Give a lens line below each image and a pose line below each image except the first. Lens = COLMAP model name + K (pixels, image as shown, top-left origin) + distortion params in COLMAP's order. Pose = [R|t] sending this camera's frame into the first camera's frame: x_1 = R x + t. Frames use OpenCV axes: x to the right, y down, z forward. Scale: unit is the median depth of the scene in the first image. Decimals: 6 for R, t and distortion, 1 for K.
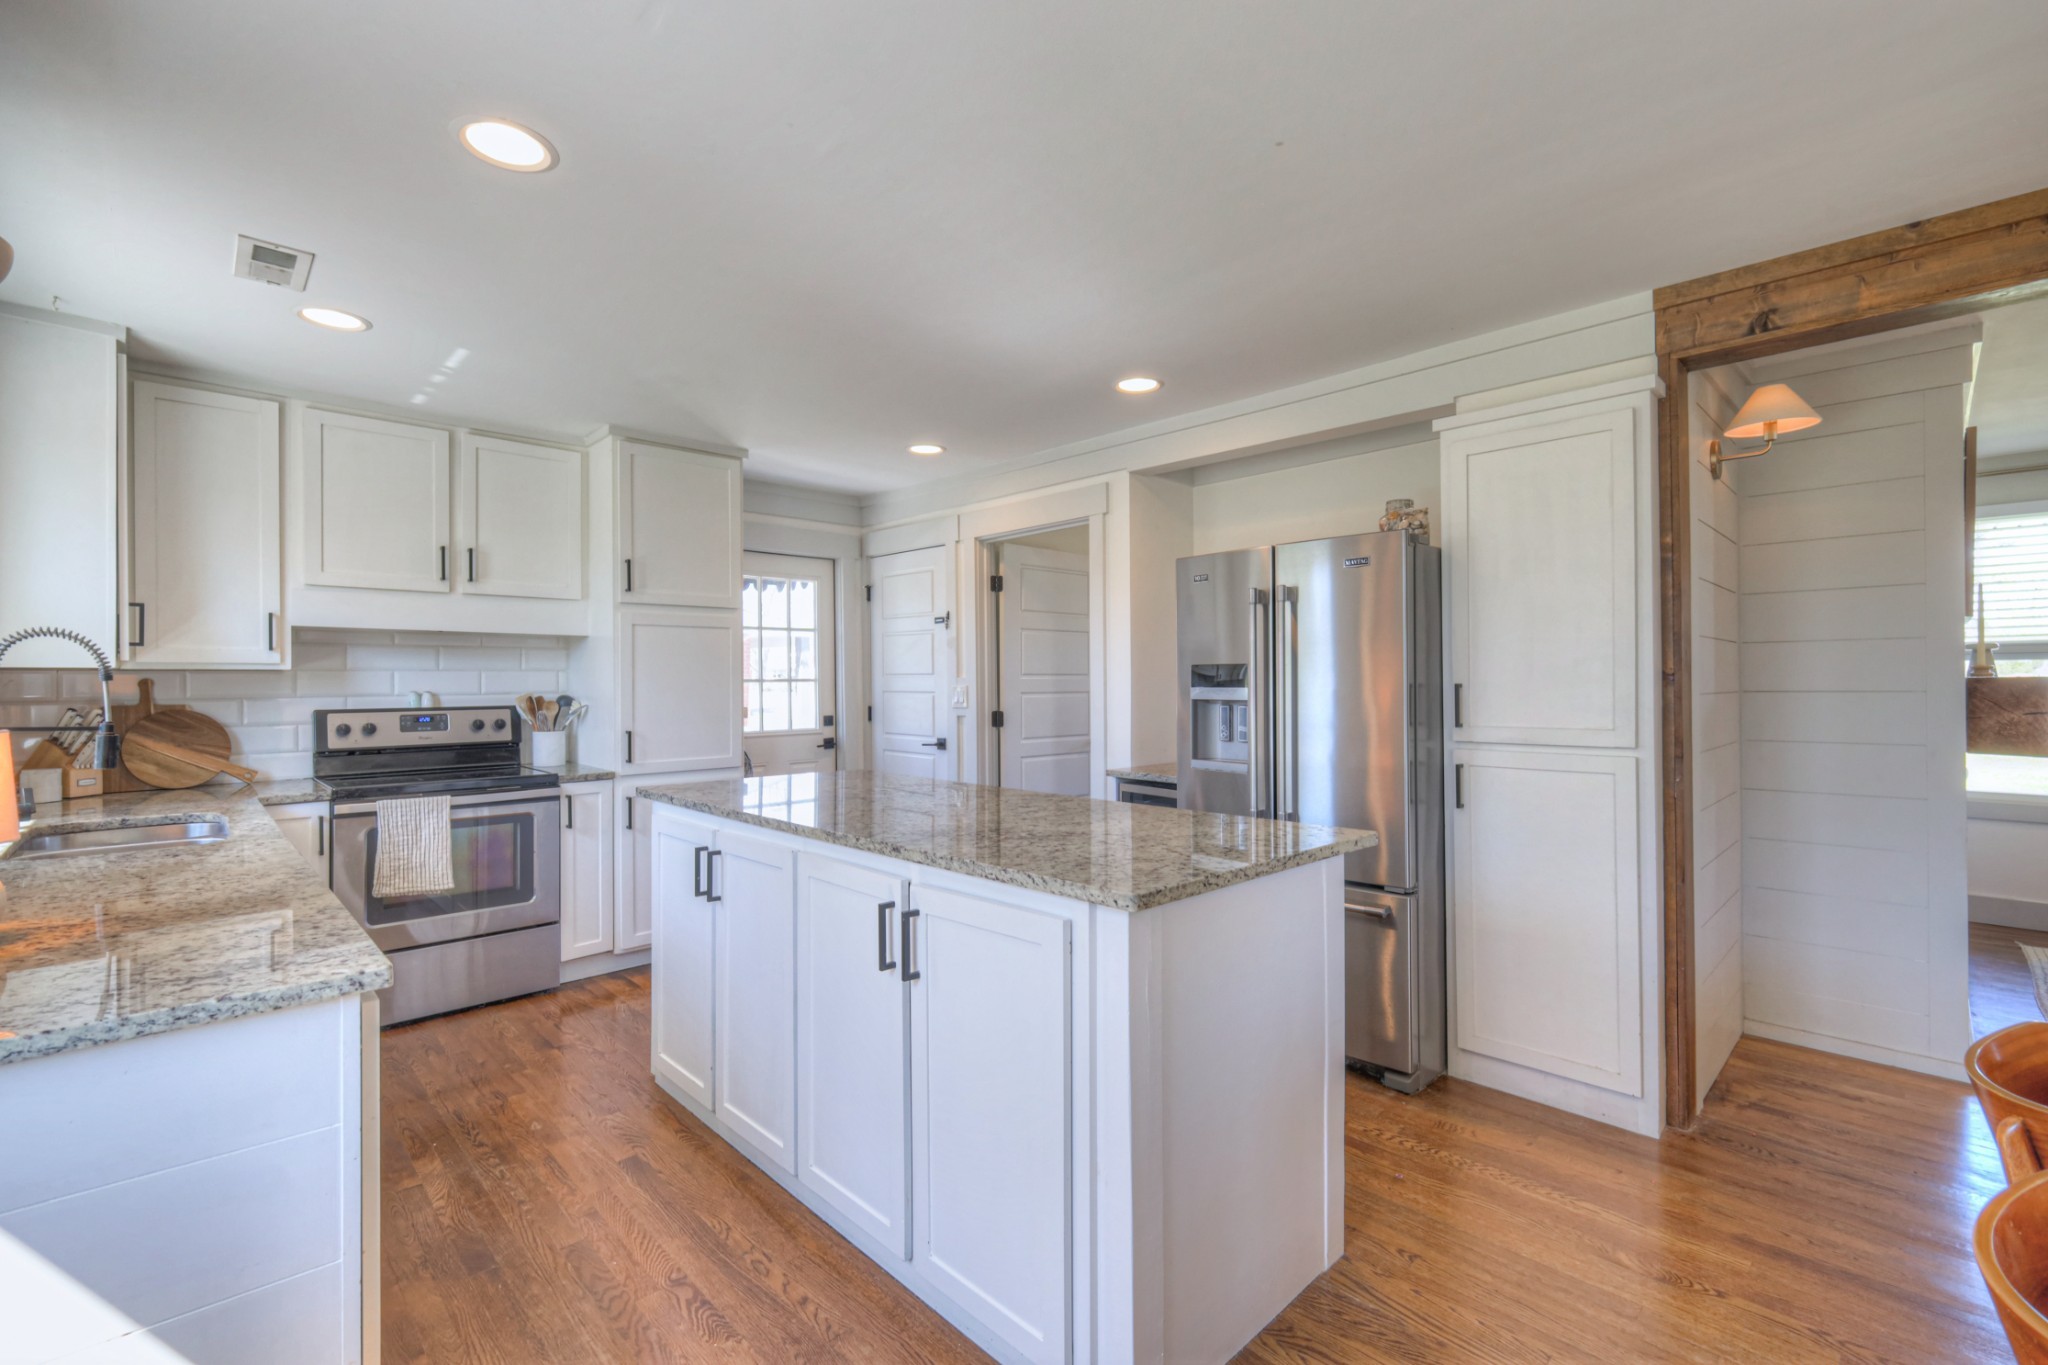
lens RADIAL K [[886.9, 0, 1027.6], [0, 886.9, 679.0], [0, 0, 1]] dist [0.001781, 0.000061]
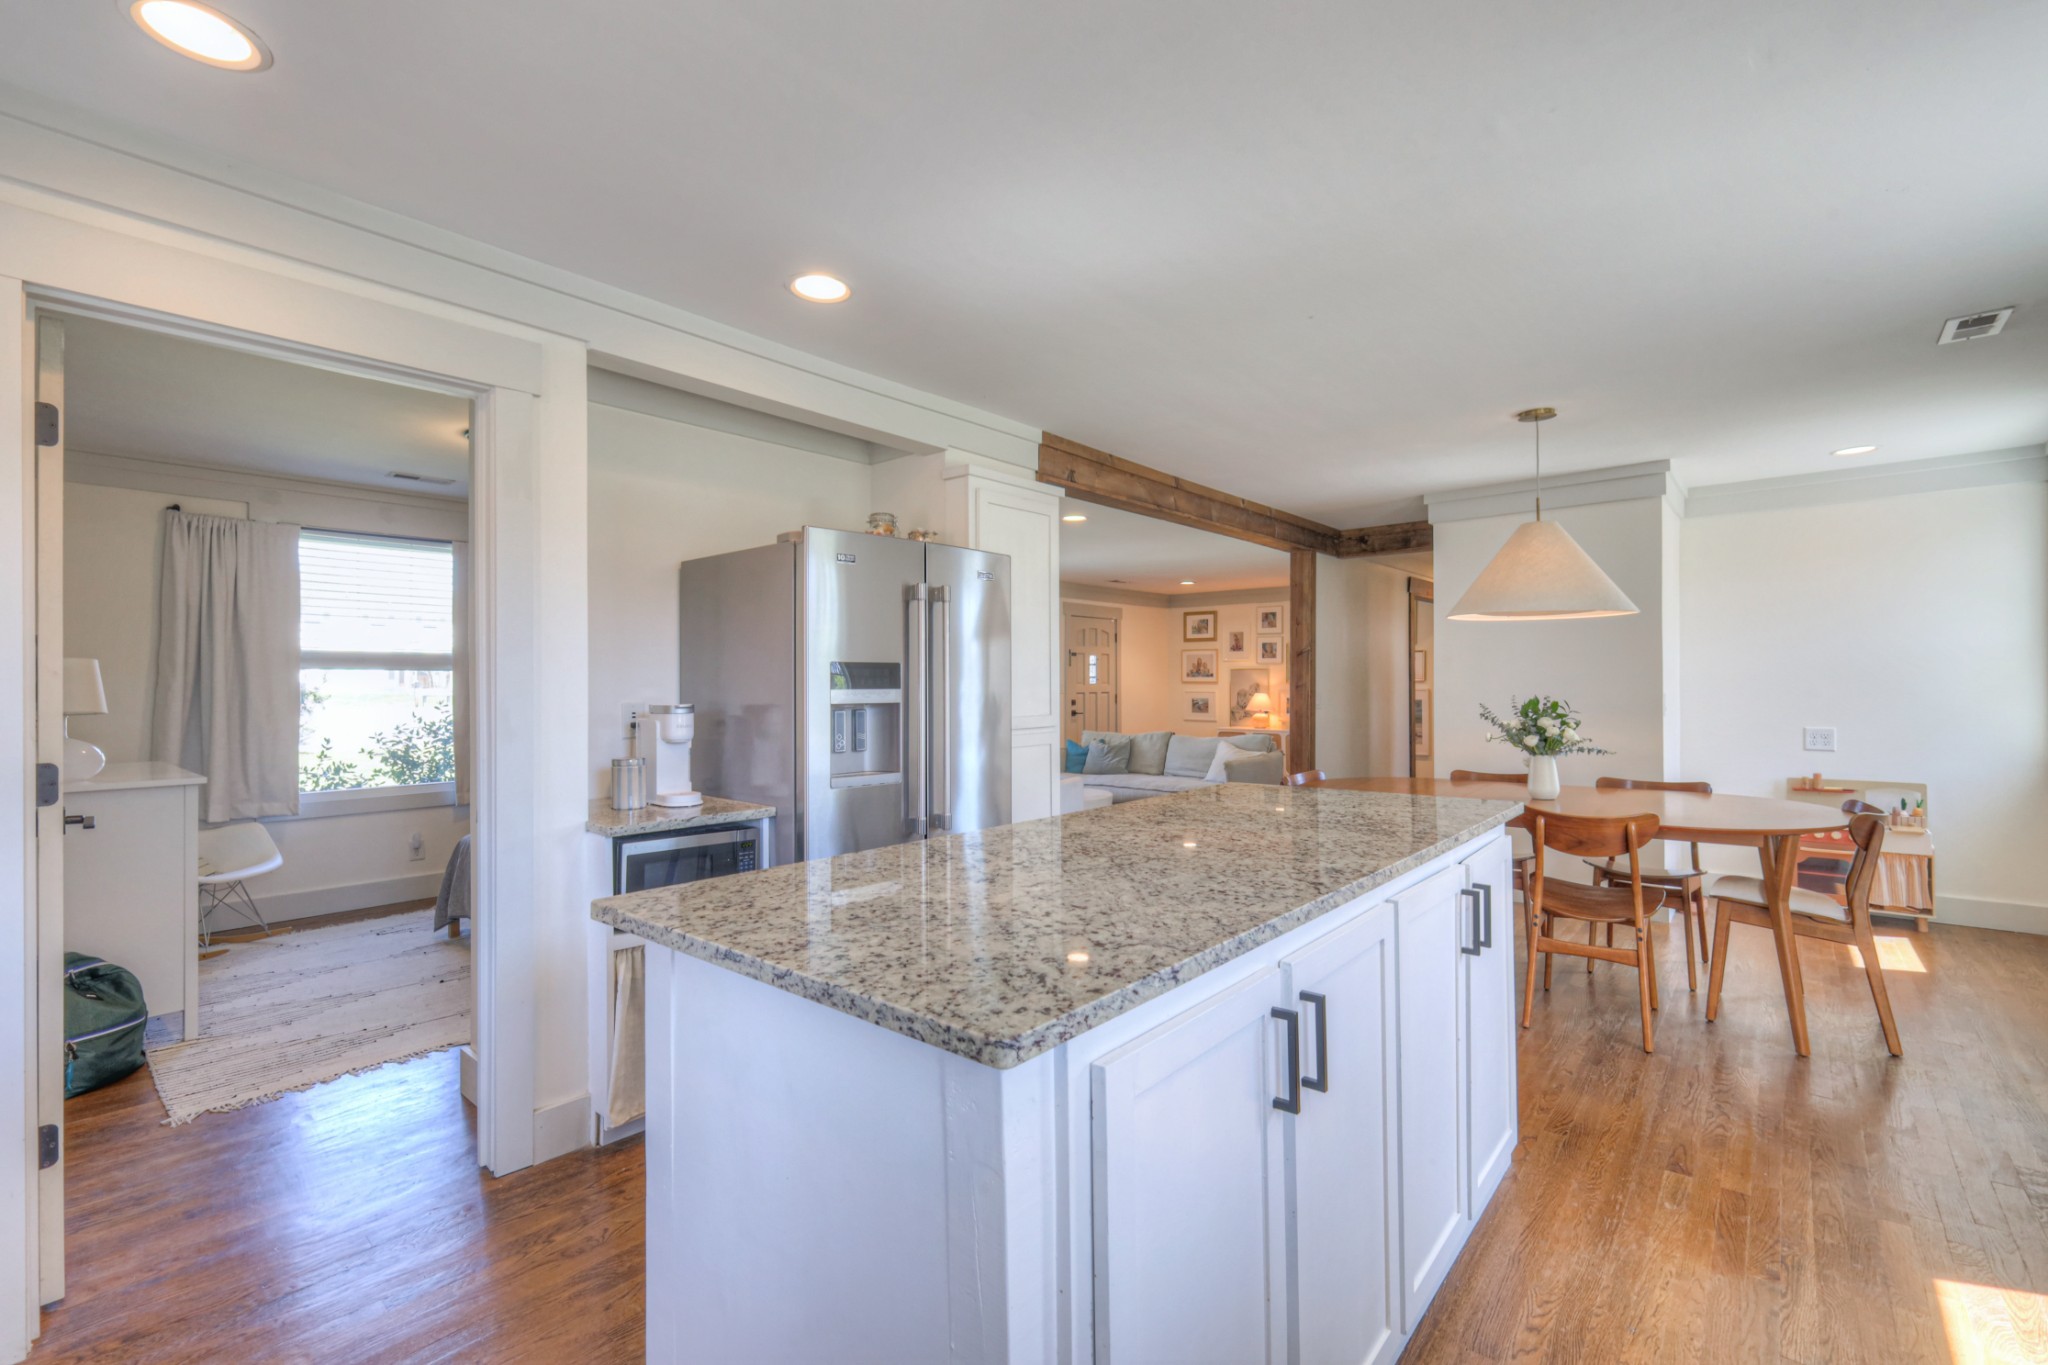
lens RADIAL K [[886.9, 0, 1027.6], [0, 886.9, 679.0], [0, 0, 1]] dist [0.001781, 0.000061]
pose [[-0.092011, 0.008344, 0.995723, -0.595403], [0.003117, 0.999962, -0.008091, 0.005885], [-0.995753, 0.002359, -0.092034, 0.838397]]
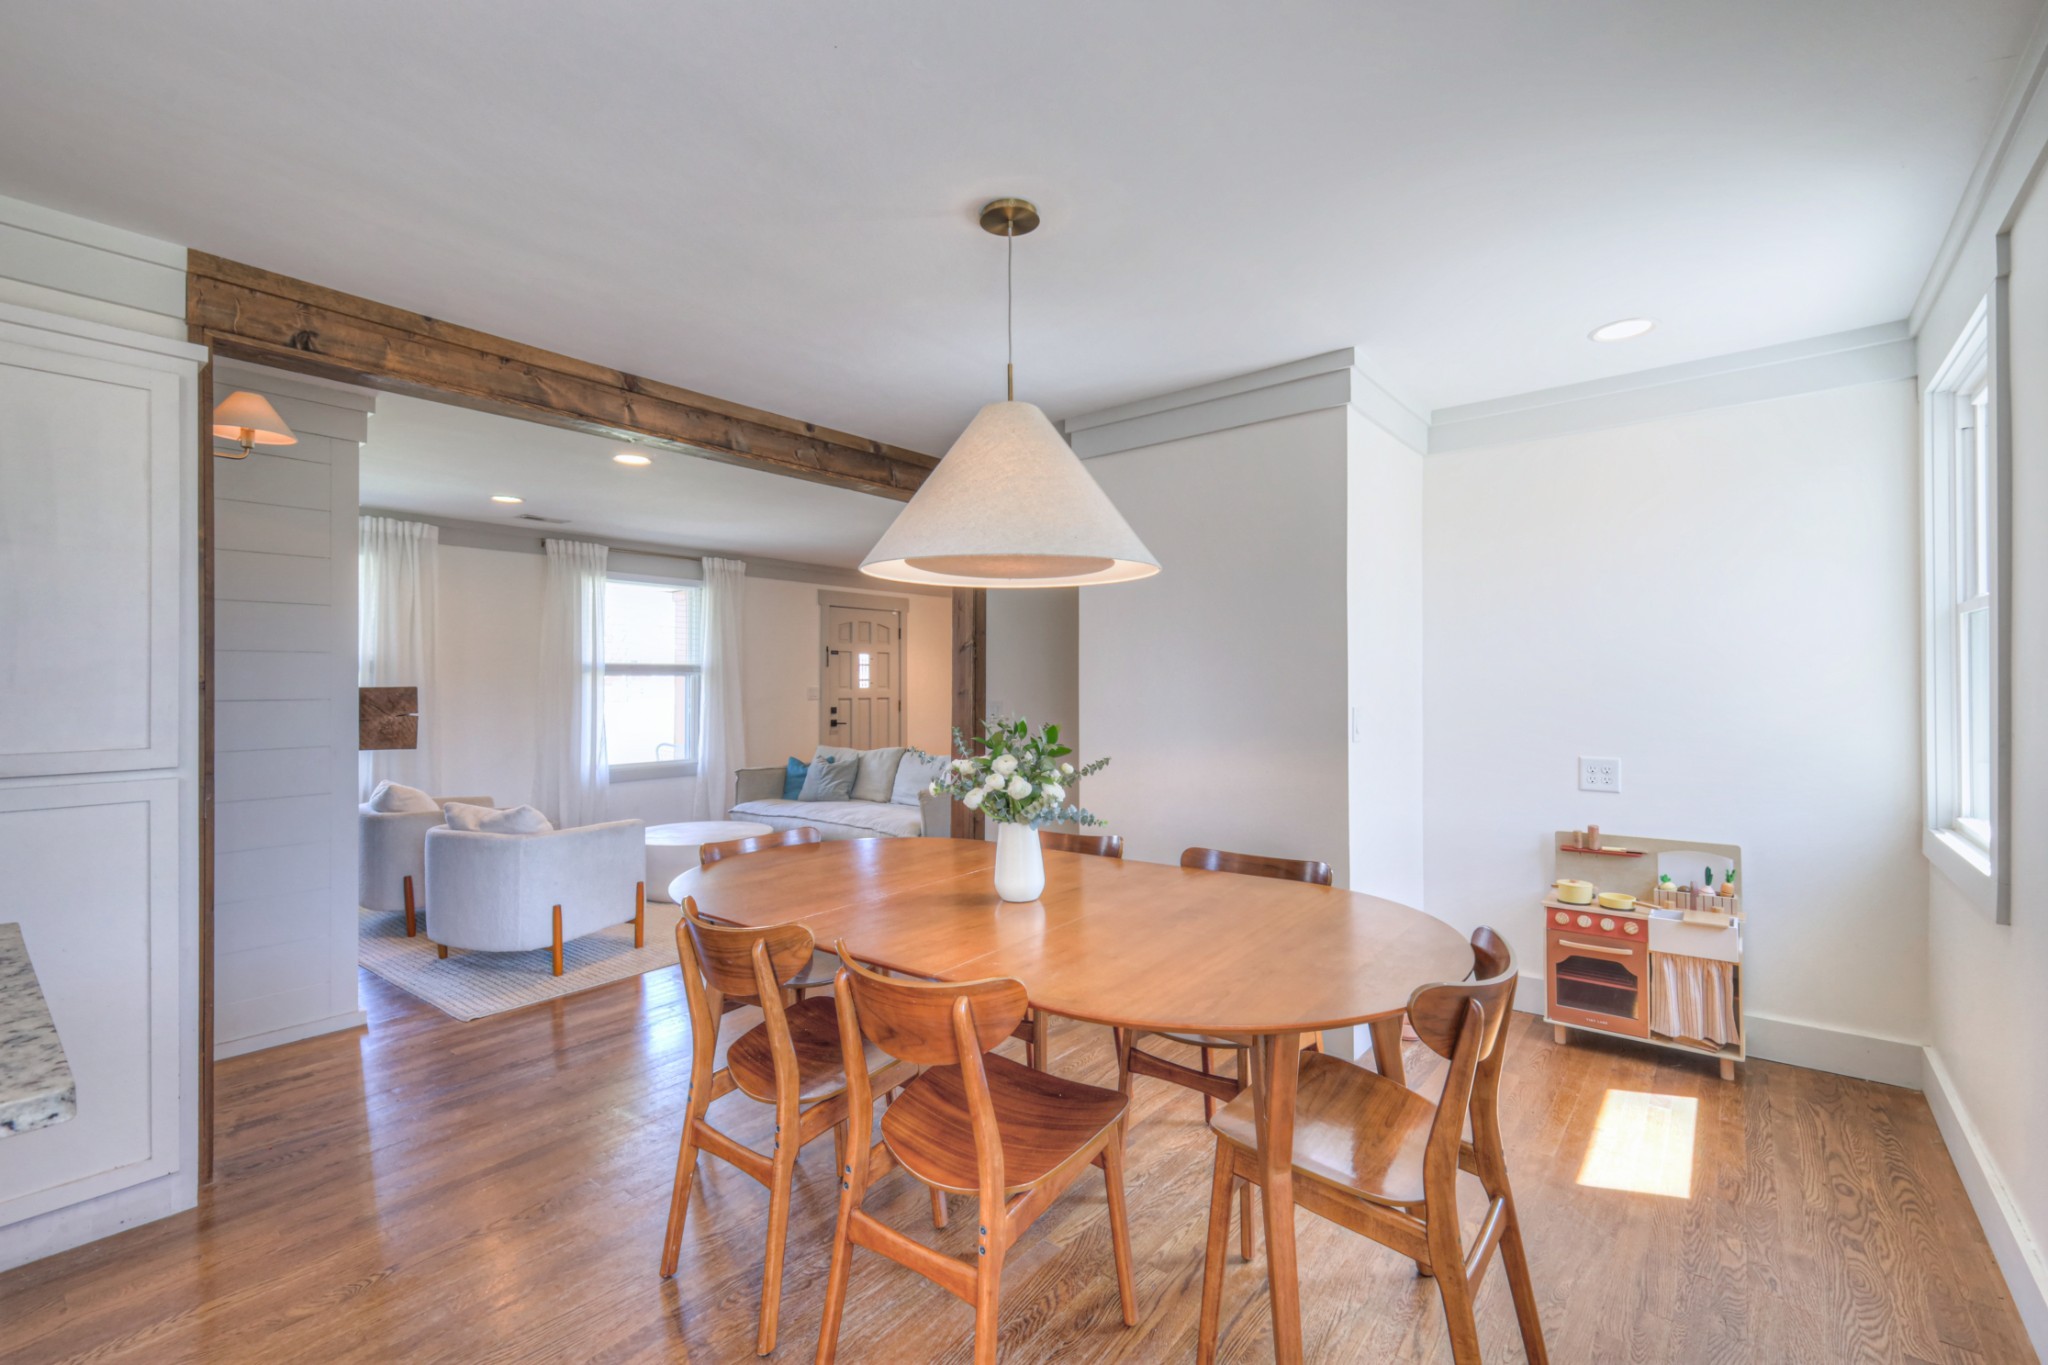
lens RADIAL K [[890.0, 0, 1024.0], [0, 890.0, 682.5], [0, 0, 1]] dist [0.002312, 0.000160]
pose [[-0.117378, 0.007048, 0.993062, -0.194676], [0.001167, 0.999975, -0.006959, 0.000998], [-0.993087, 0.000342, -0.117384, 0.199085]]
